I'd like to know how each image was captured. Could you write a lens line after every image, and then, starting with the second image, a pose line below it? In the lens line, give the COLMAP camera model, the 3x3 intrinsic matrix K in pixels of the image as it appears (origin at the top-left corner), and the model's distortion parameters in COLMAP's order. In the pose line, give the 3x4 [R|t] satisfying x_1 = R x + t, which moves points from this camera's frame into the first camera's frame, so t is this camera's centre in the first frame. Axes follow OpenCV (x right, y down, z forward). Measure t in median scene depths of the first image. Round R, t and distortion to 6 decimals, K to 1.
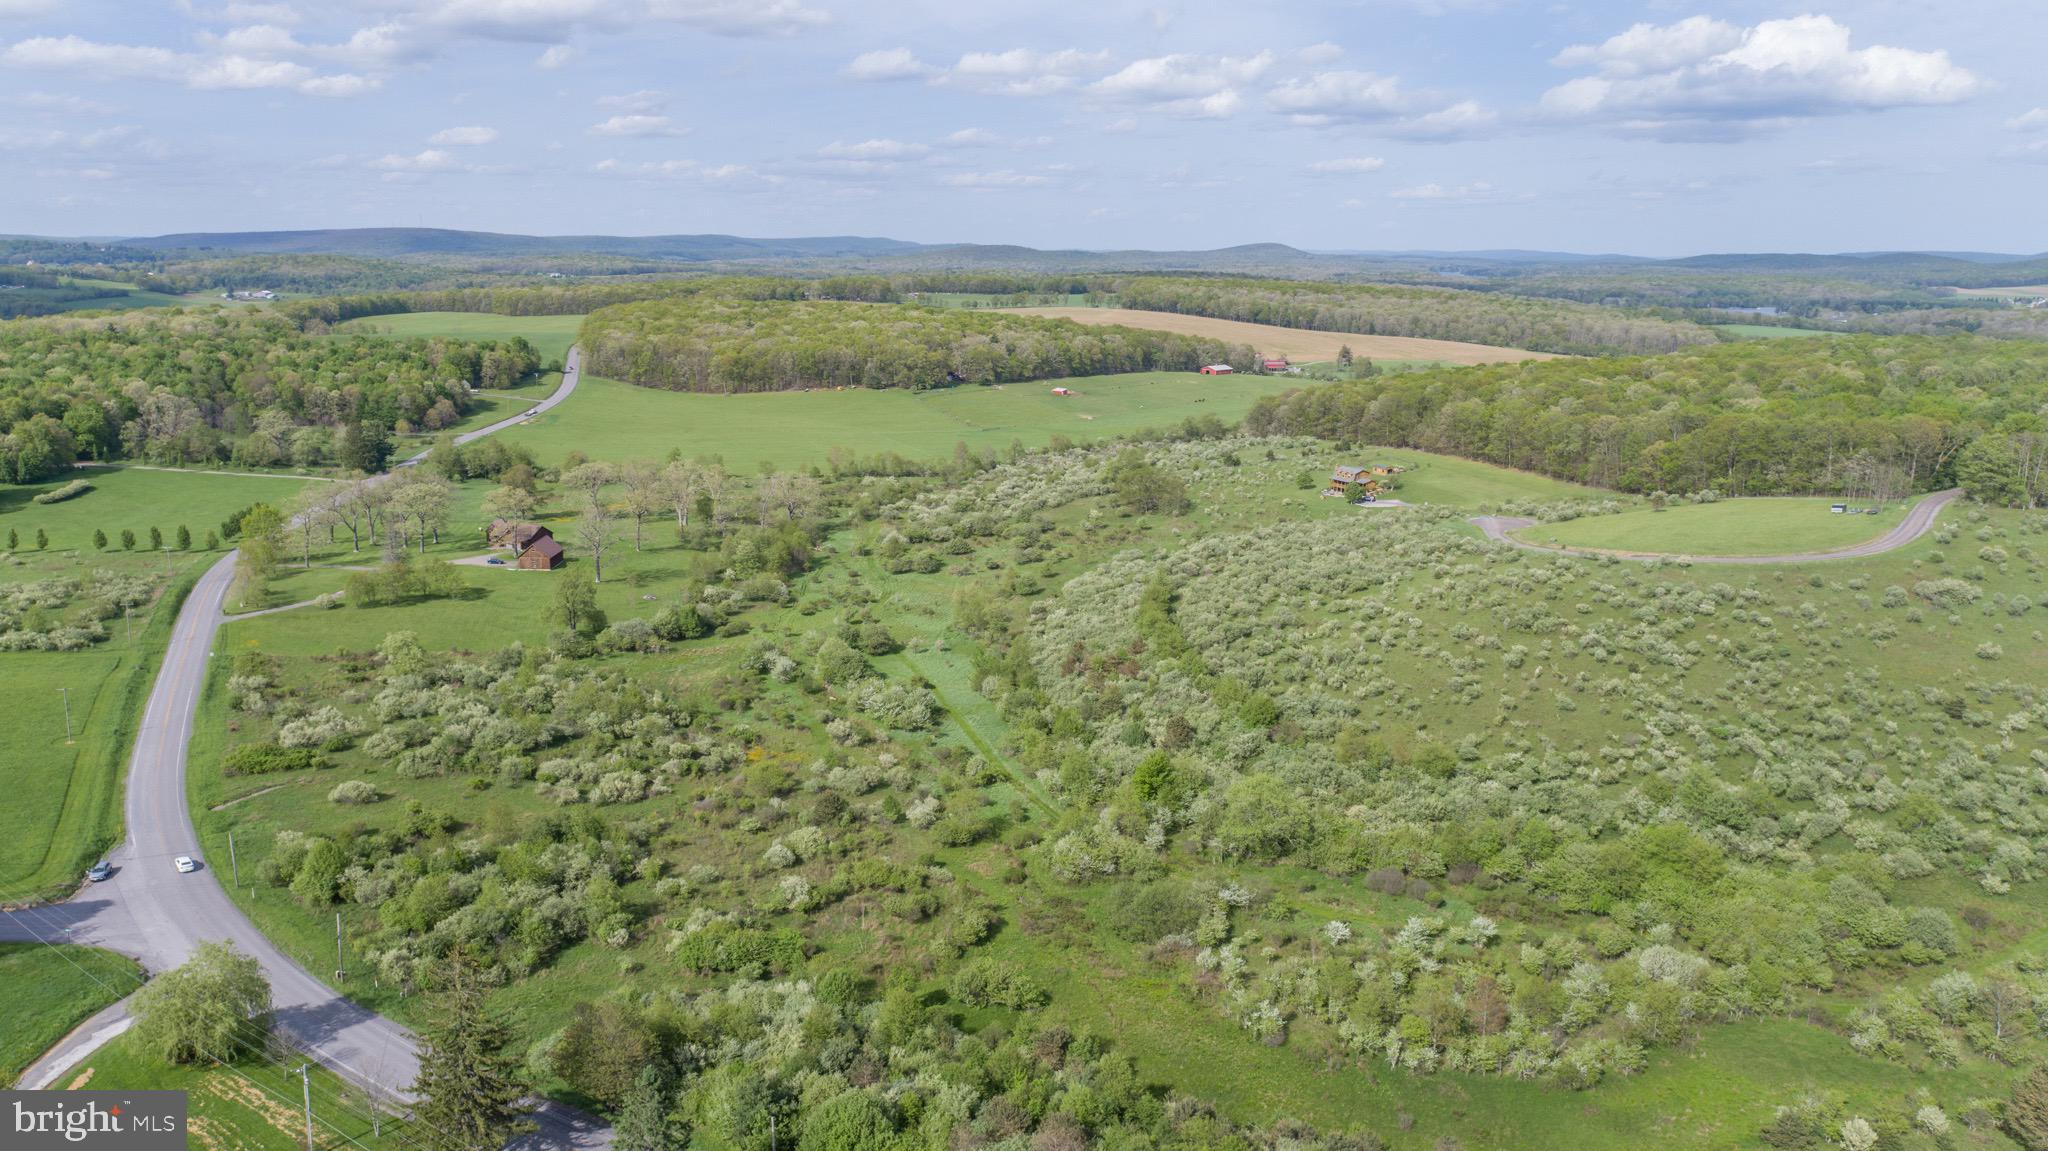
lens RADIAL K [[1437.1, 0, 1024.0], [0, 1437.1, 575.5], [0, 0, 1]] dist [-0.001593, 0.006634]
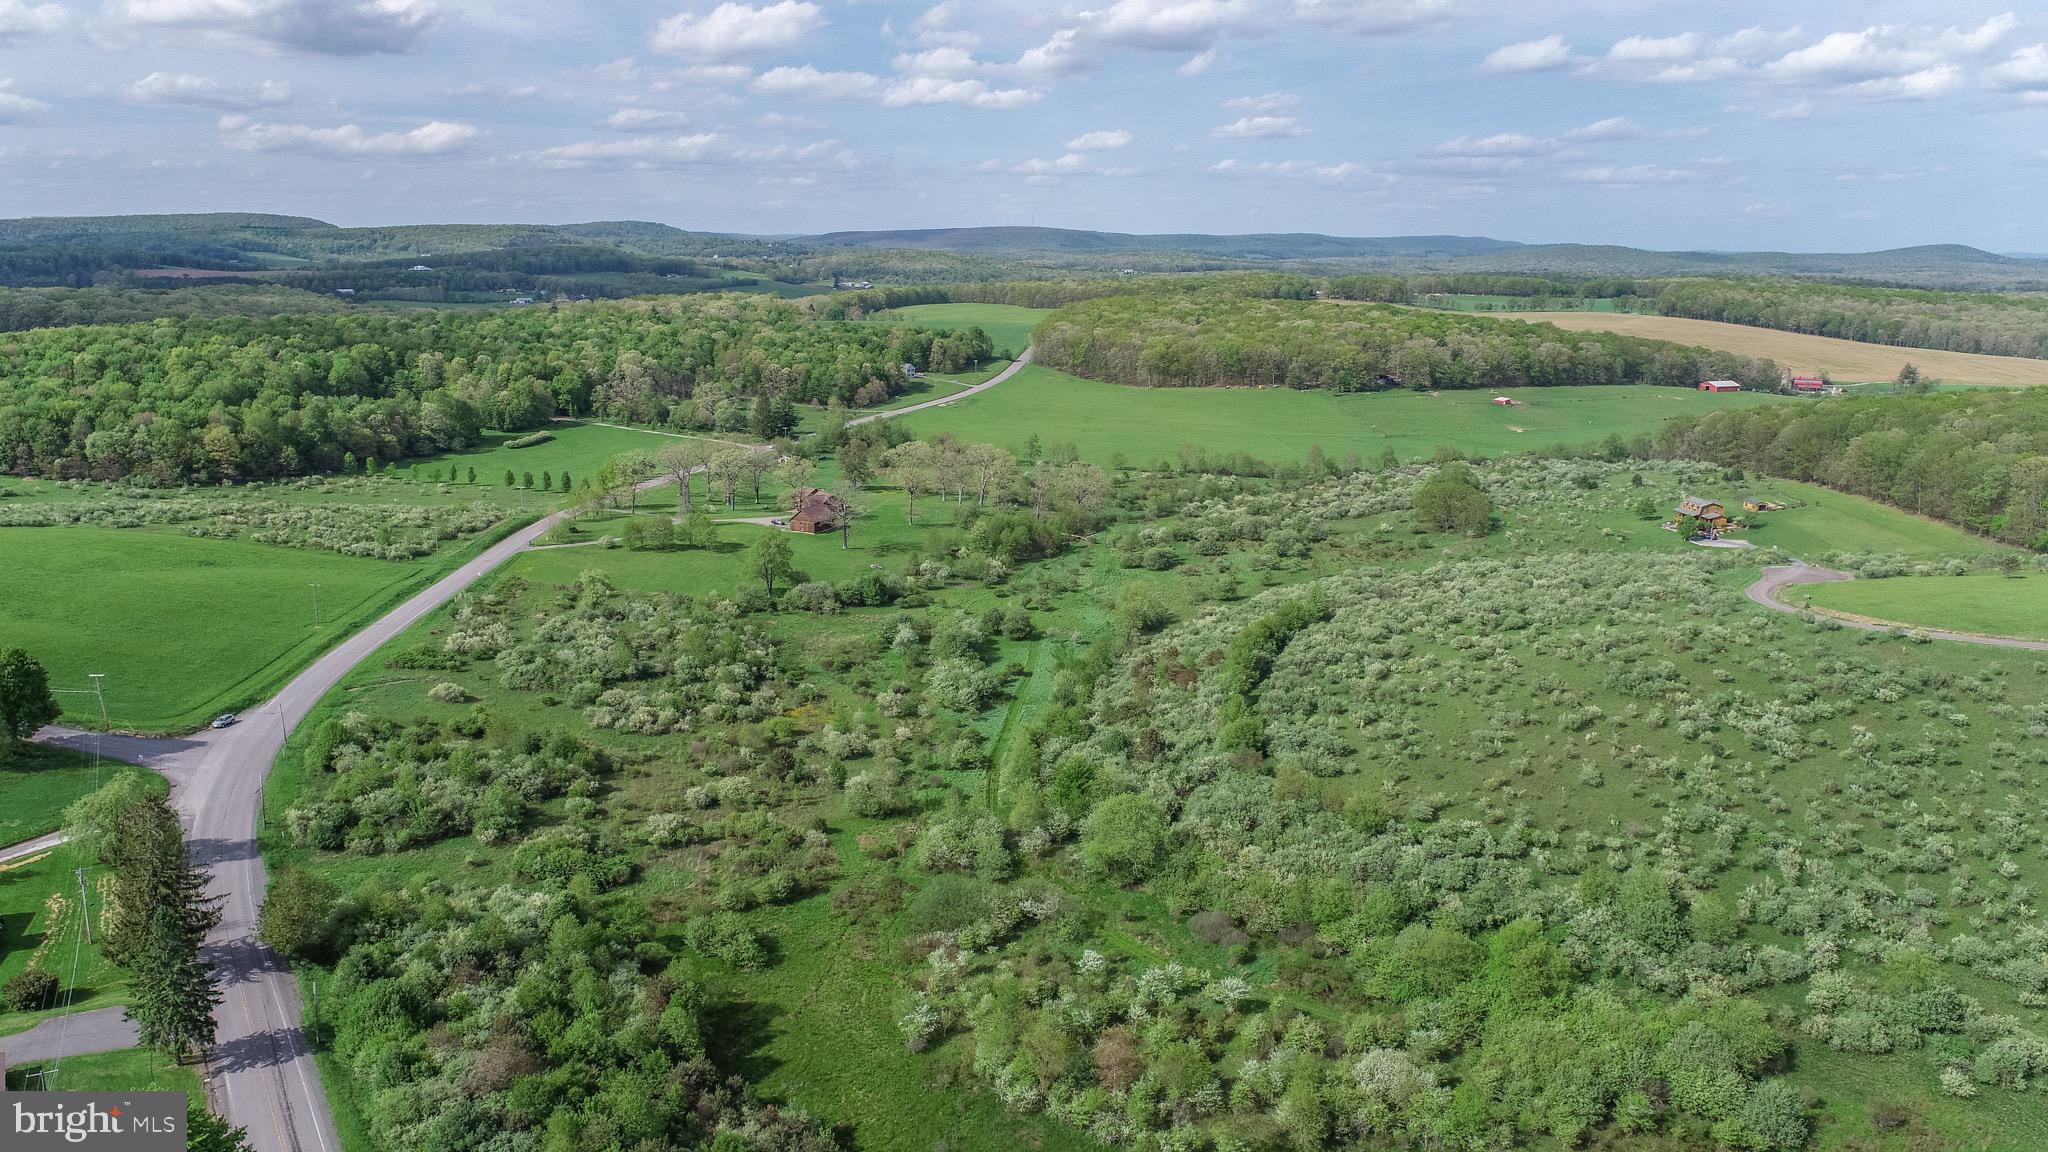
lens RADIAL K [[1433.4, 0, 1024.0], [0, 1433.4, 576.0], [0, 0, 1]] dist [-0.001790, 0.004042]
pose [[0.911300, 0.096742, -0.400217, 0.116337], [-0.096157, 0.995132, 0.021597, -0.004816], [0.400358, 0.018802, 0.916166, 0.023705]]
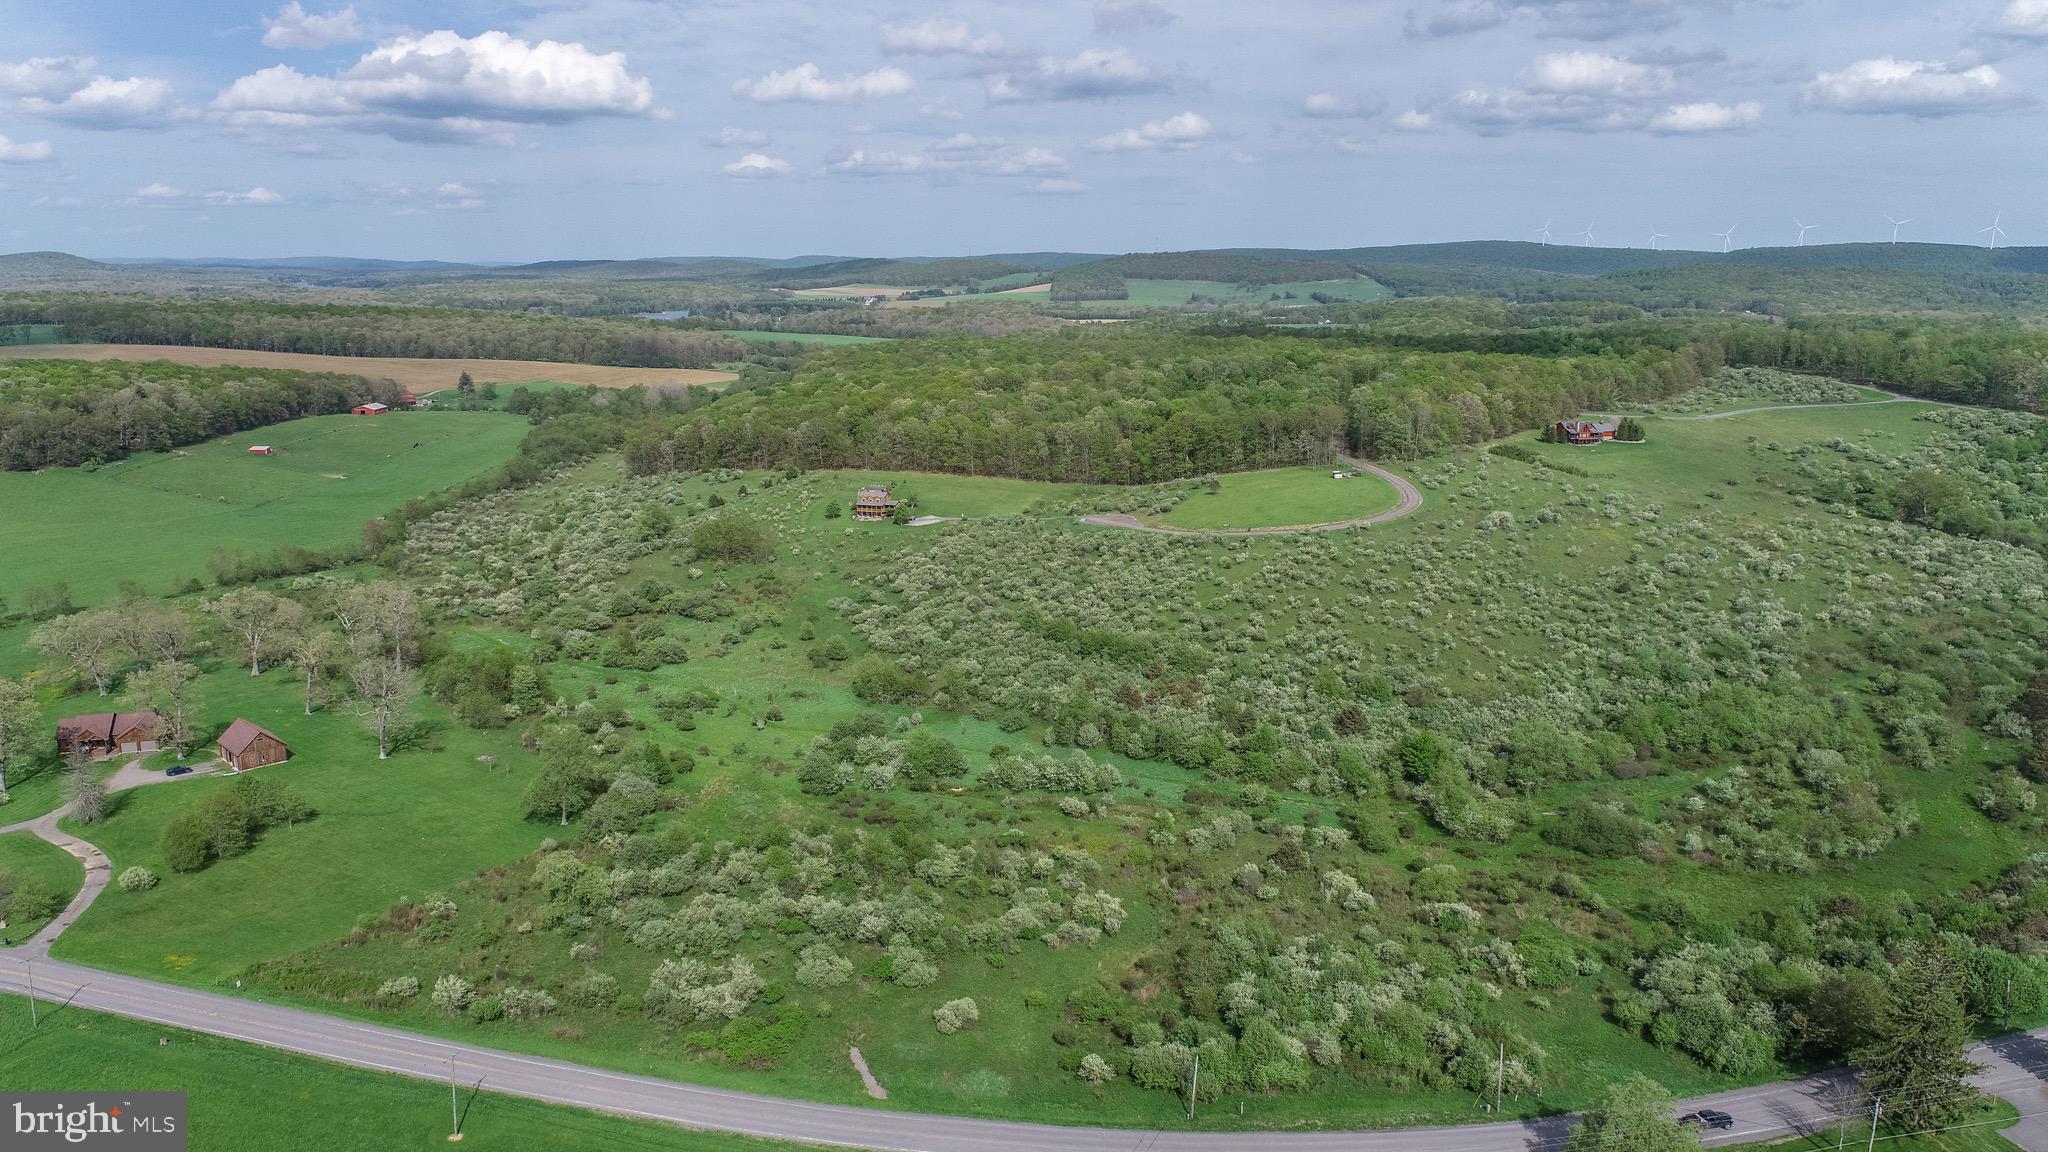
lens RADIAL K [[1472.2, 0, 1024.0], [0, 1472.2, 576.0], [0, 0, 1]] dist [-0.009164, 0.001004]
pose [[0.688646, -0.158492, 0.707564, -0.260980], [0.163140, 0.984667, 0.061784, -0.035633], [-0.706507, 0.072885, 0.703943, 0.099897]]
